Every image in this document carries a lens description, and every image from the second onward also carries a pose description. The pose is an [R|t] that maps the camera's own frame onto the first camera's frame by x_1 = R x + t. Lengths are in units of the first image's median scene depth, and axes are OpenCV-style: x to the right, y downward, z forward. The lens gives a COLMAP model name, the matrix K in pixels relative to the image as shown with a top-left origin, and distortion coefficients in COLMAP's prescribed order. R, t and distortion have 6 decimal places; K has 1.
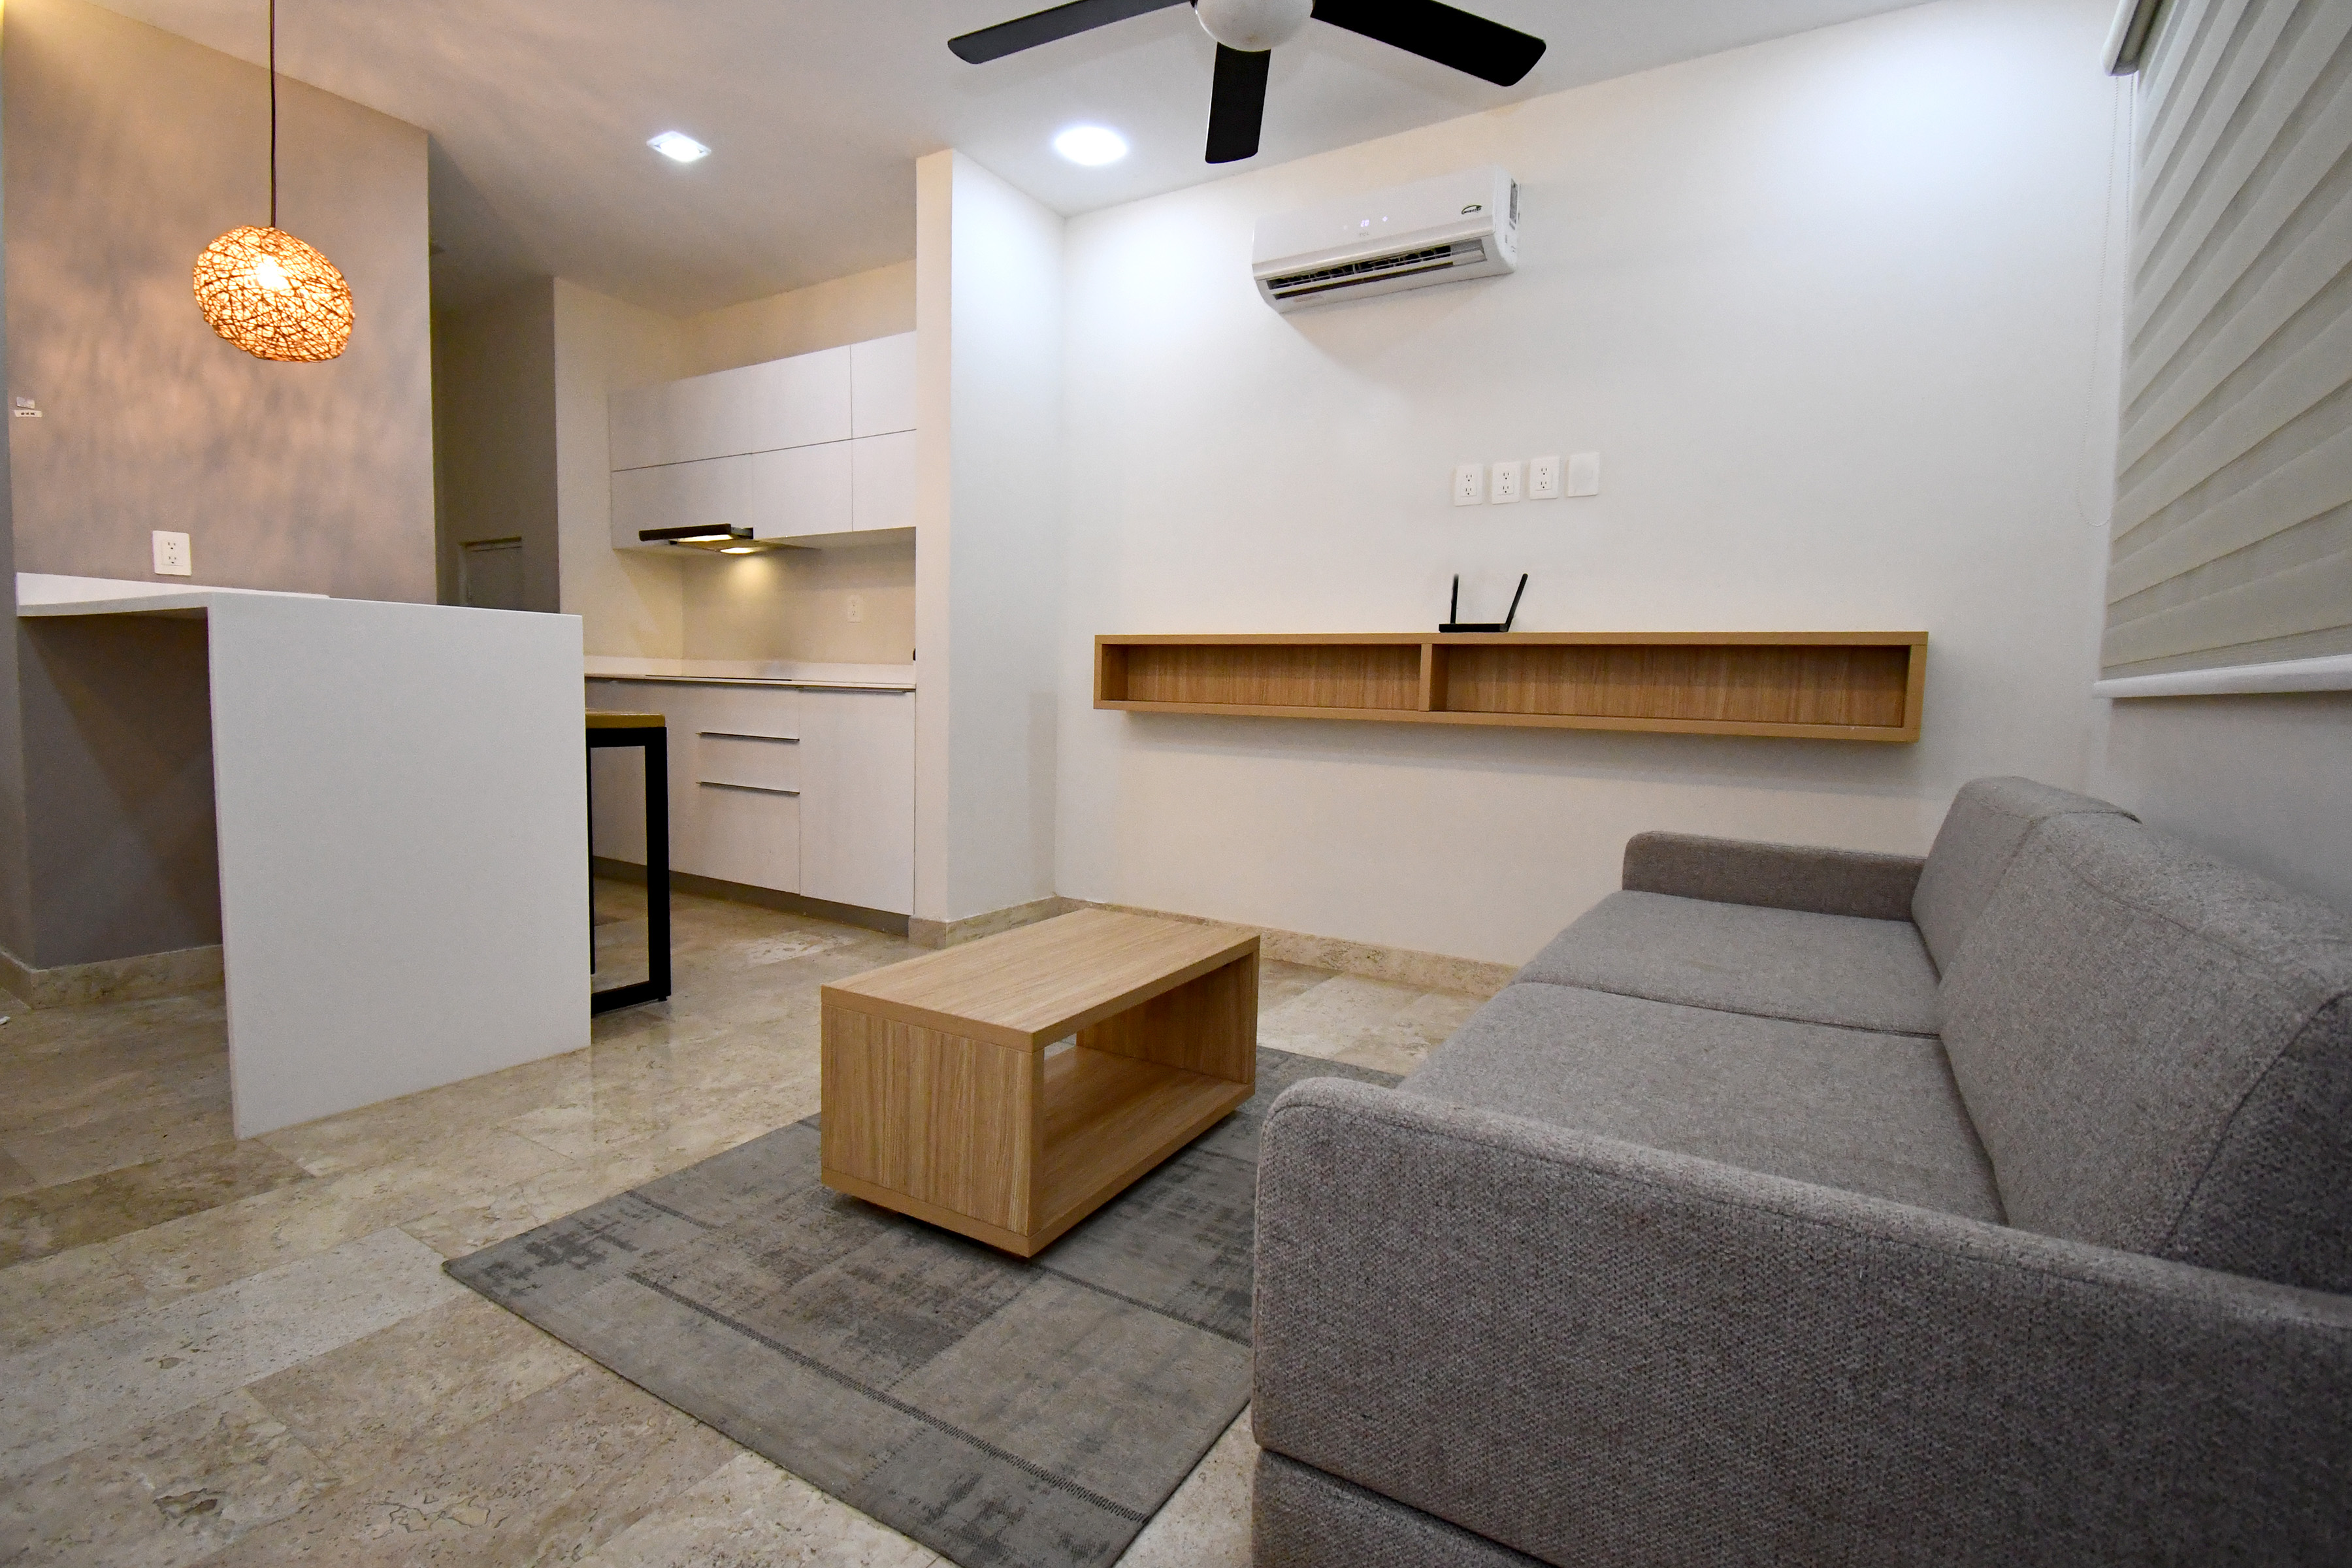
lens RADIAL K [[1086.9, 0, 1176.0], [0, 1086.9, 784.0], [0, 0, 1]] dist [0.015728, -0.023573]
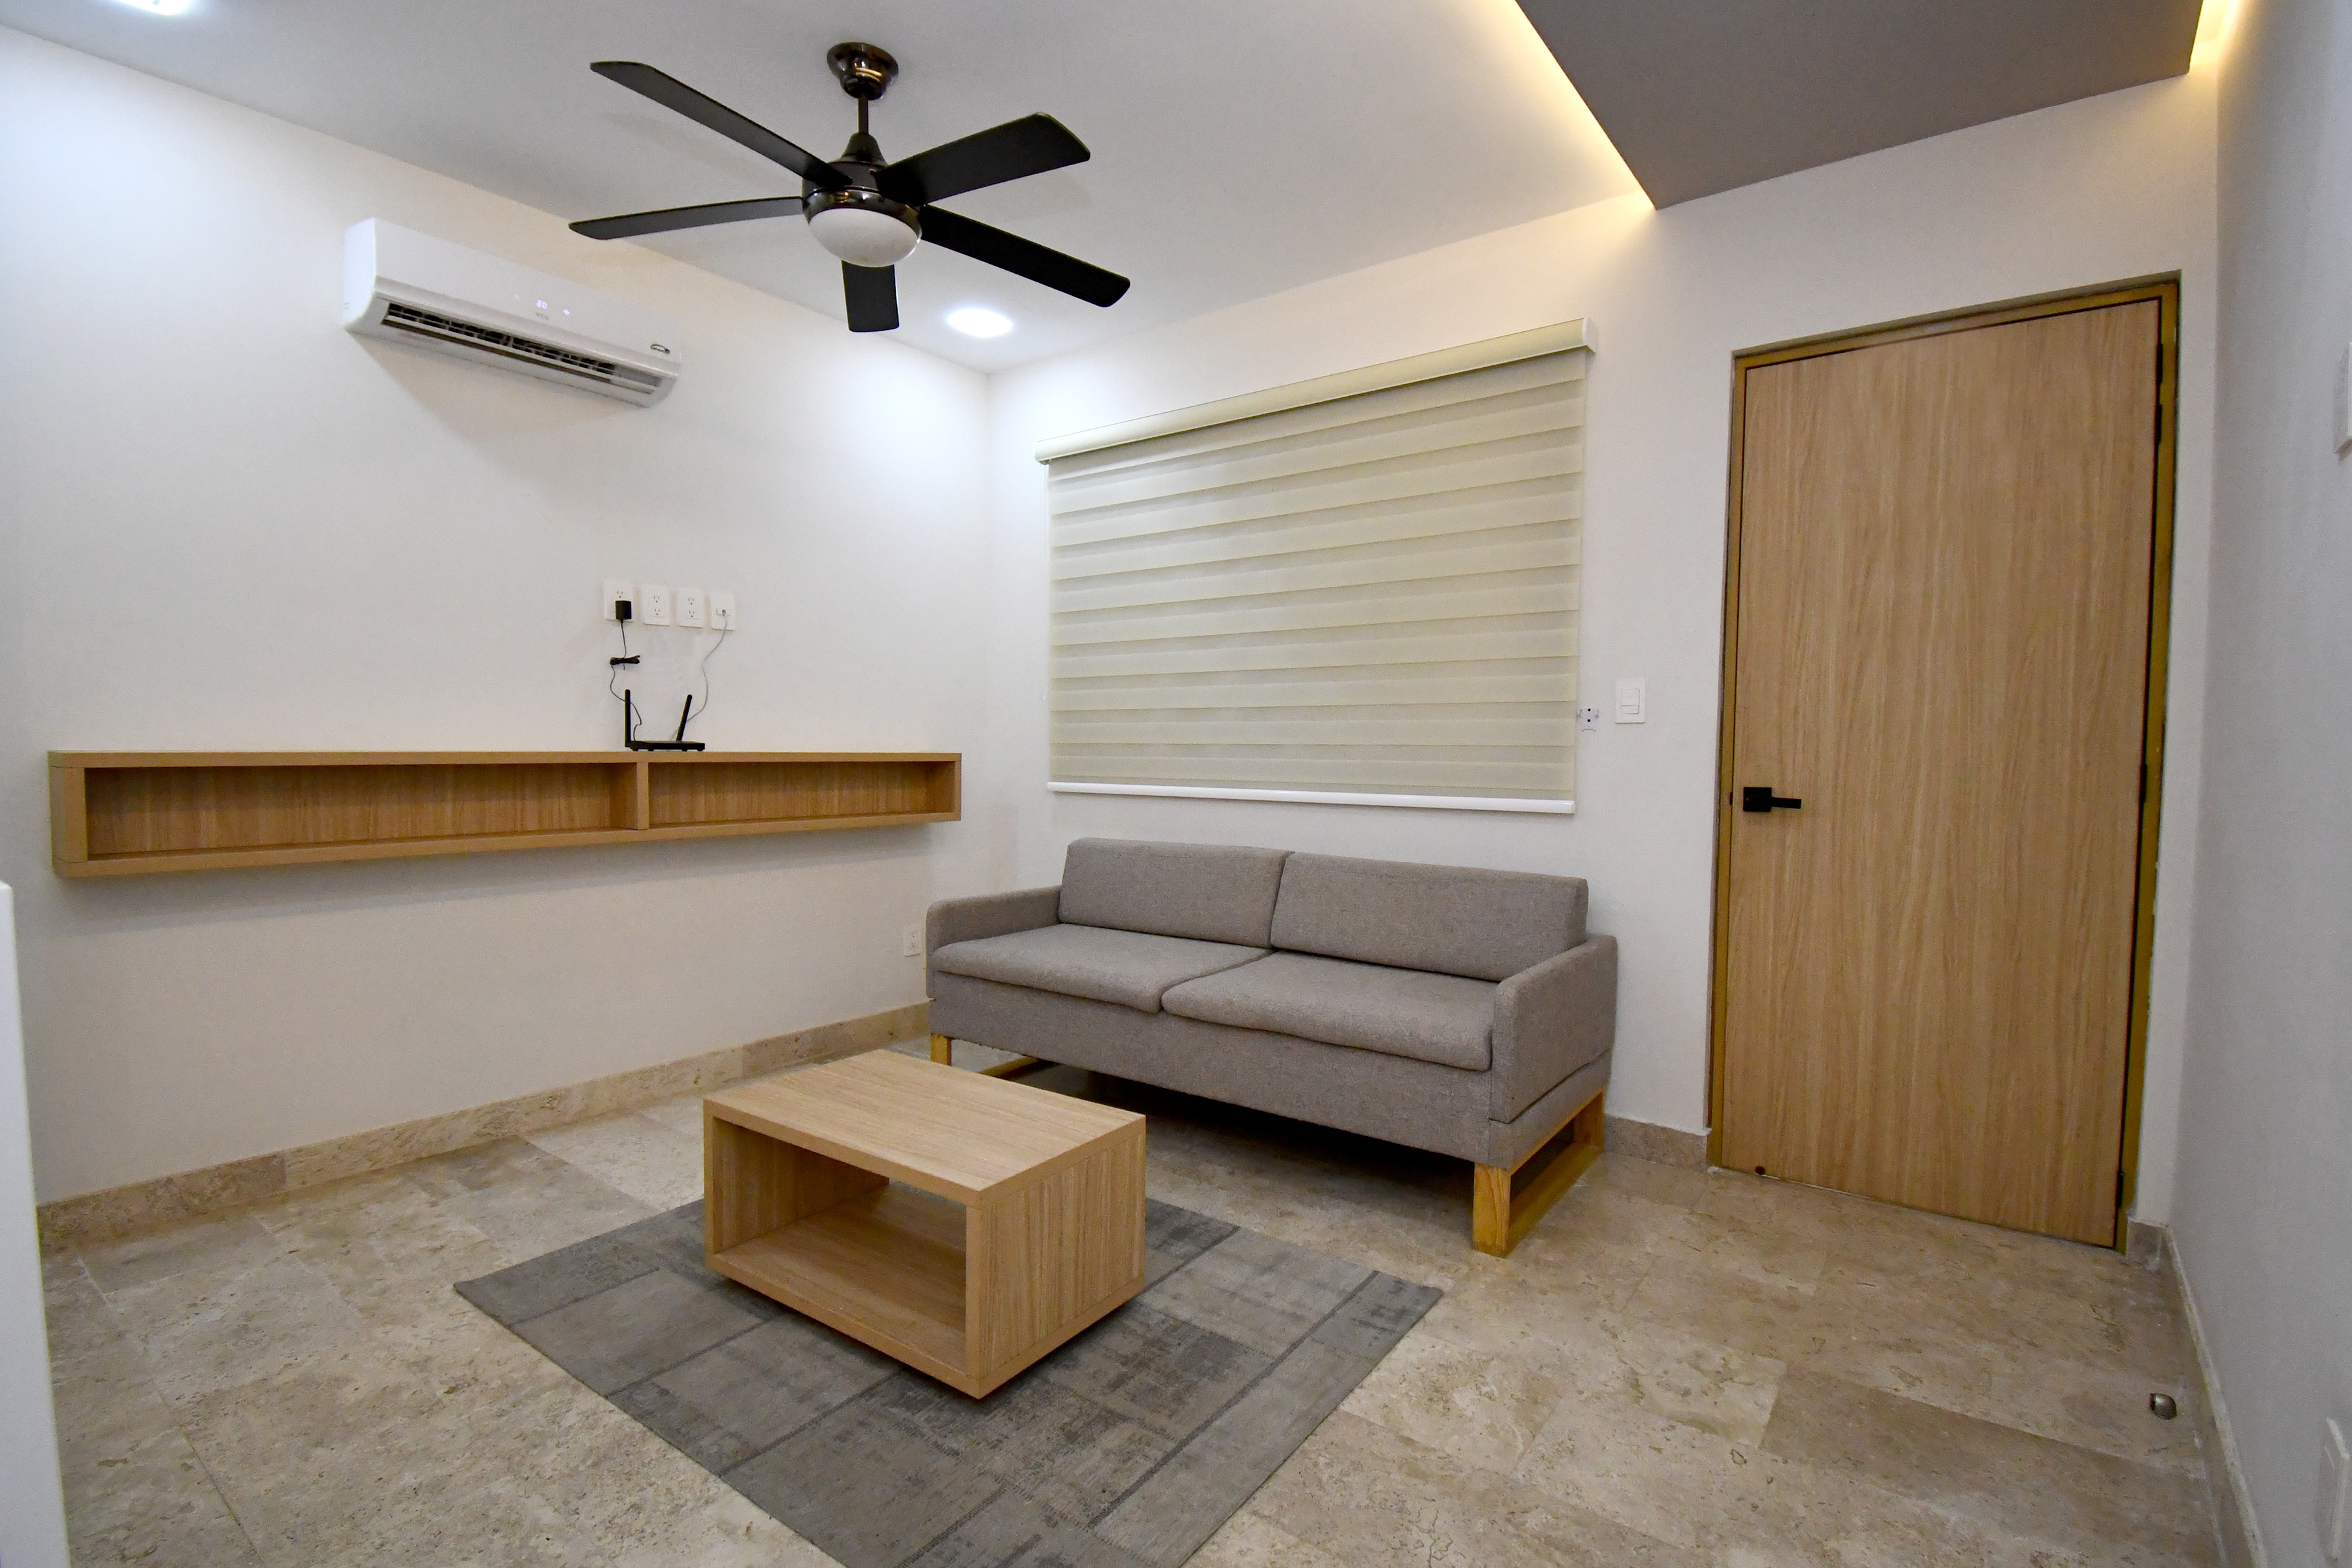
lens RADIAL K [[1092.5, 0, 1203.8], [0, 1092.5, 799.8], [0, 0, 1]] dist [0.018312, -0.025356]
pose [[0.074632, -0.075930, 0.994316, -0.793436], [0.080326, 0.994315, 0.069900, -0.133745], [-0.993971, 0.074652, 0.080307, 0.444442]]
